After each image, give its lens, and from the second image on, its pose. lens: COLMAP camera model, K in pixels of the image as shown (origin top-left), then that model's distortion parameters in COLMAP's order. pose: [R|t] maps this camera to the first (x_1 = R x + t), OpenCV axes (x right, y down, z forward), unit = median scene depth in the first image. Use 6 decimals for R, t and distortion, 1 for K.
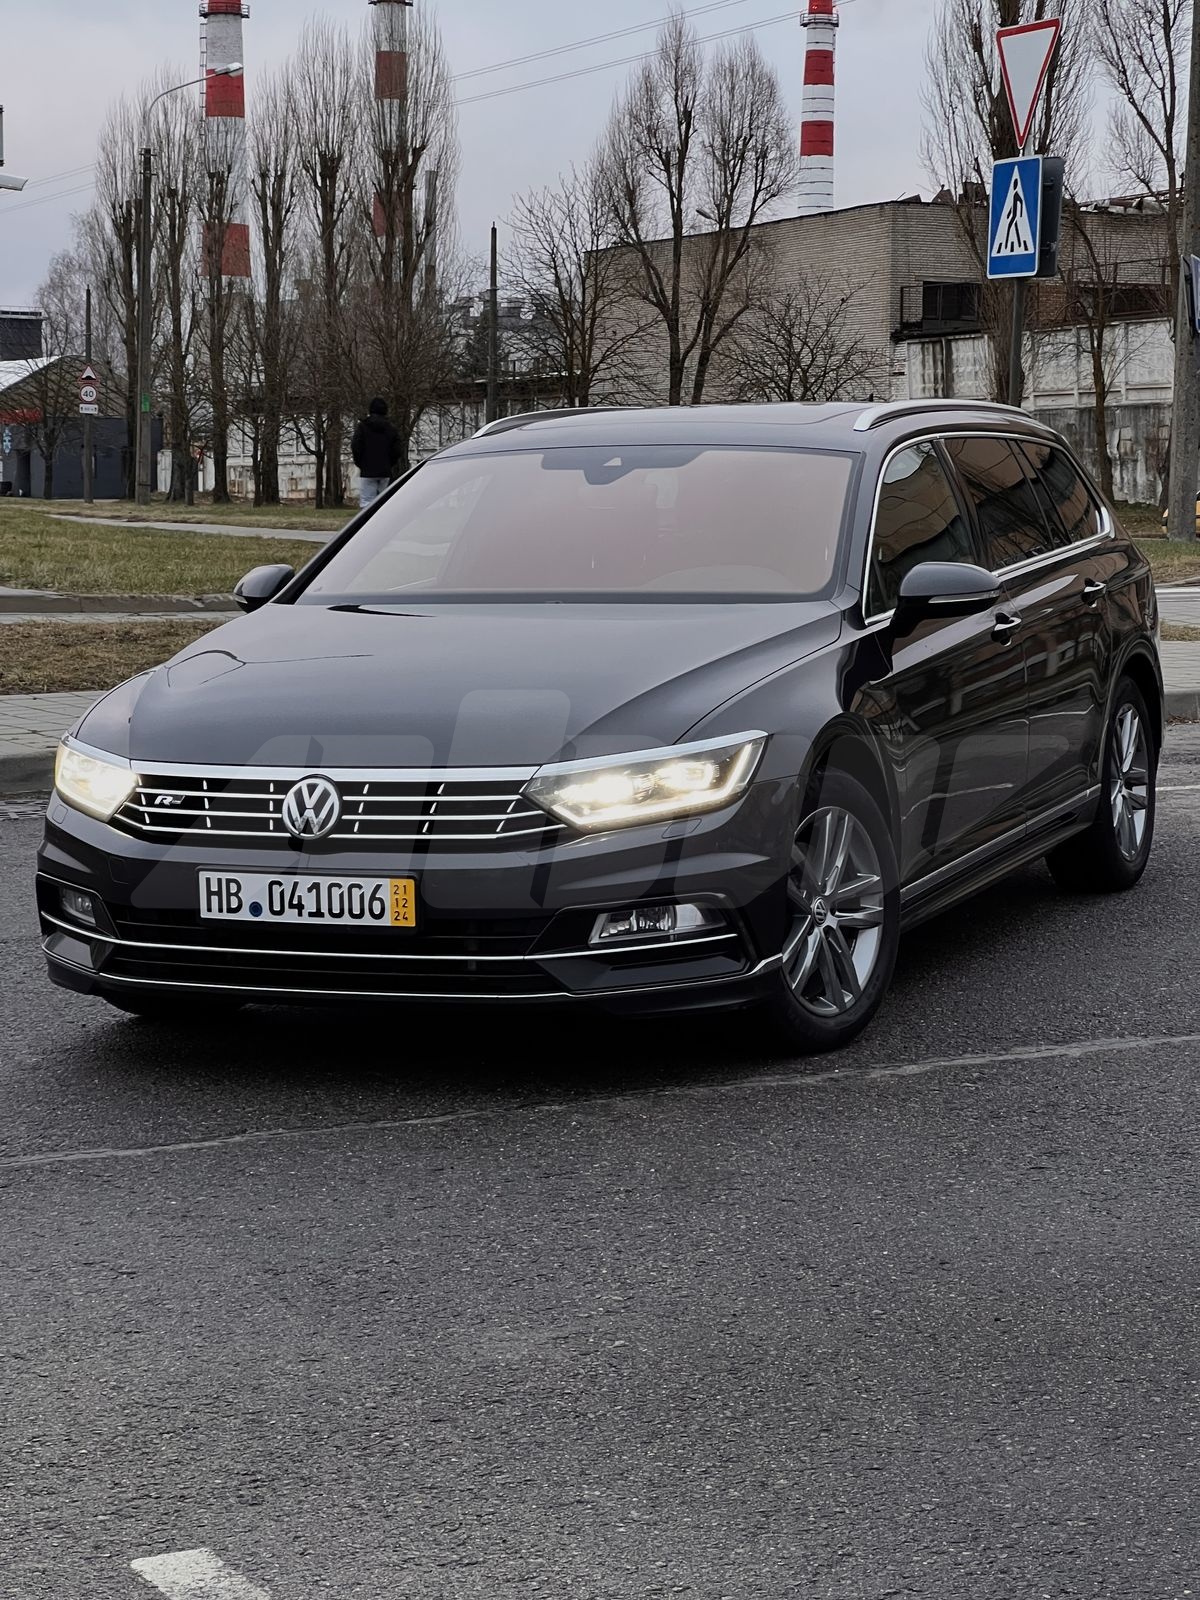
lens RADIAL K [[3545.8, 0, 600.0], [0, 3545.8, 800.0], [0, 0, 1]] dist [-0.182928, 8.294956]
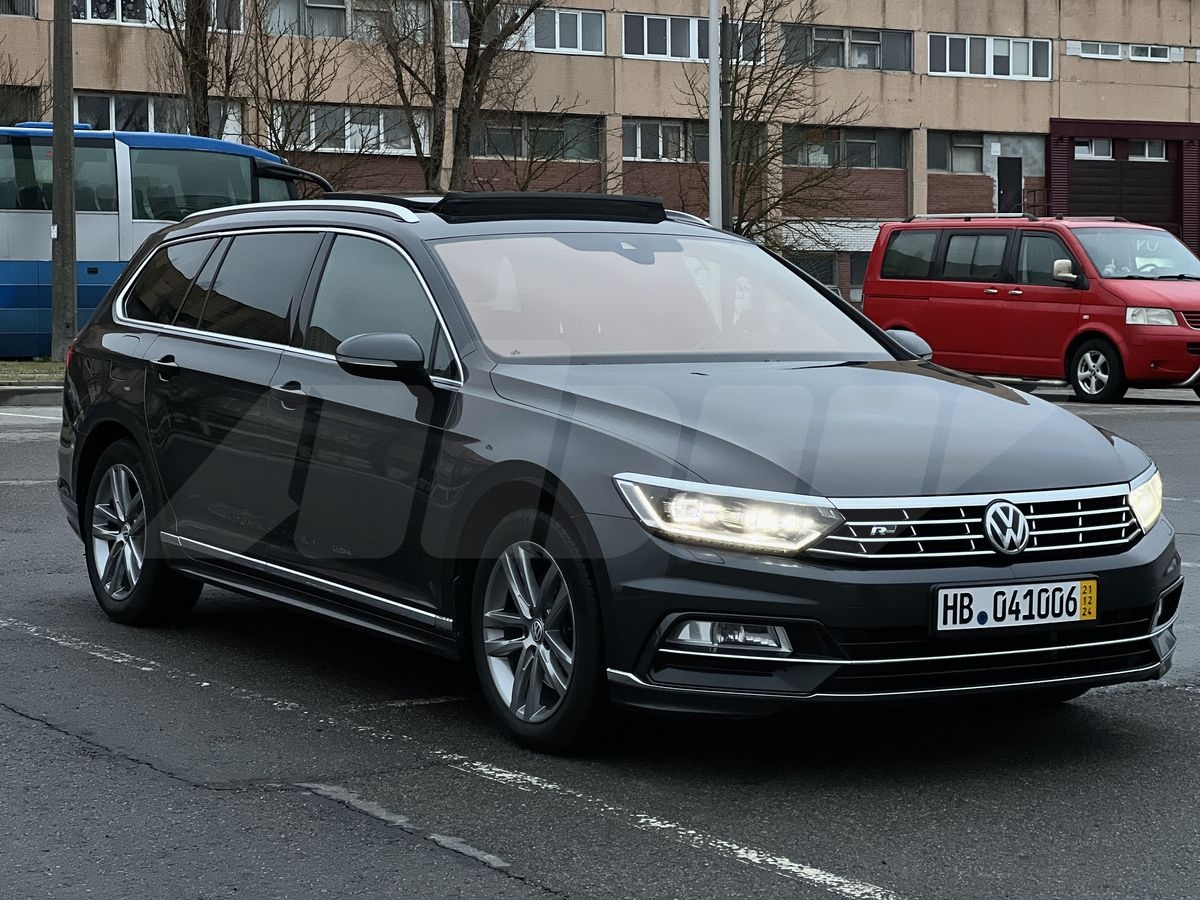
lens RADIAL K [[2659.3, 0, 600.0], [0, 2659.3, 450.0], [0, 0, 1]] dist [-0.182928, 8.294956]
pose [[0.568101, -0.026204, 0.822542, -0.883886], [0.063552, 0.997905, -0.012103, -0.021314], [-0.820501, 0.059150, 0.568576, 0.607897]]
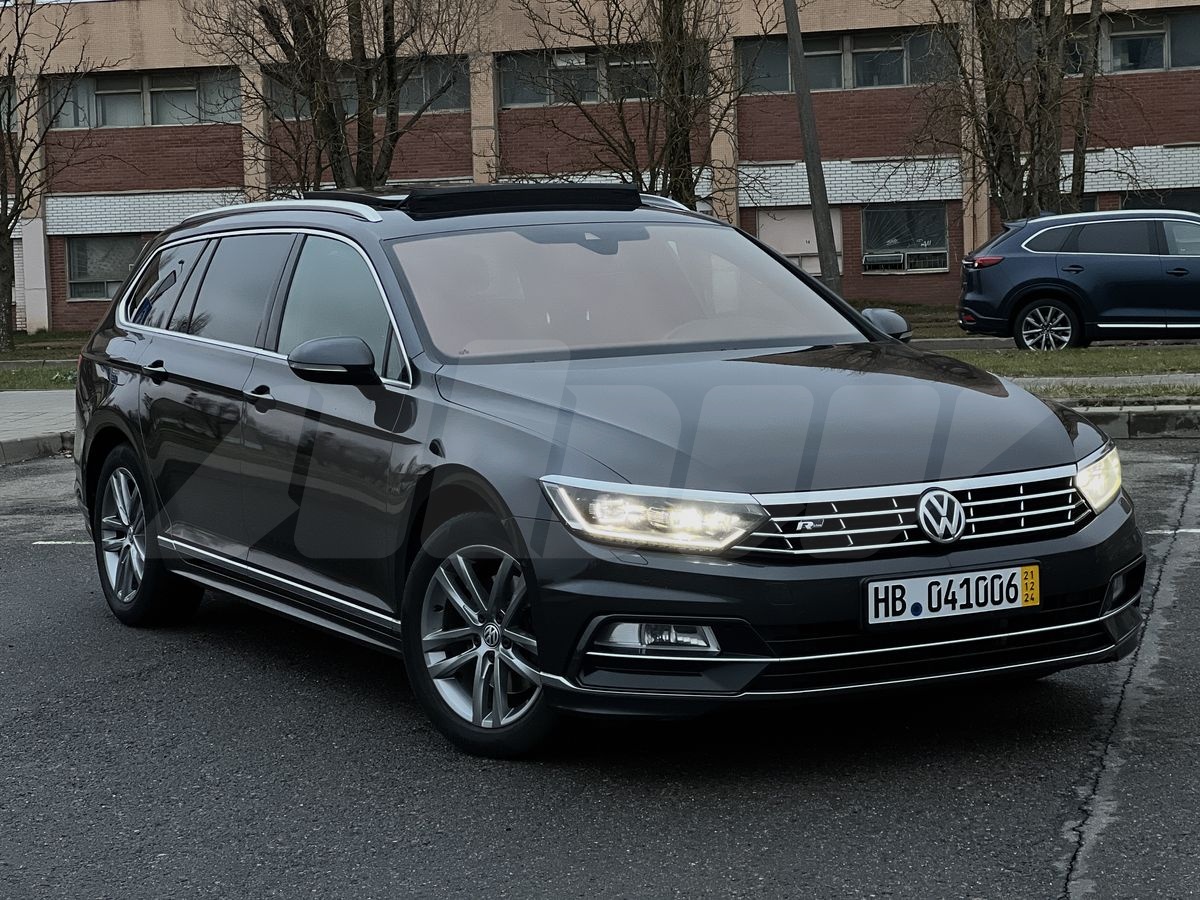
lens RADIAL K [[2659.3, 0, 600.0], [0, 2659.3, 450.0], [0, 0, 1]] dist [-0.182928, 8.294956]
pose [[0.620732, -0.063549, 0.781443, -0.829154], [0.099980, 0.994988, 0.001497, -0.031782], [-0.777622, 0.077199, 0.623975, 0.543317]]
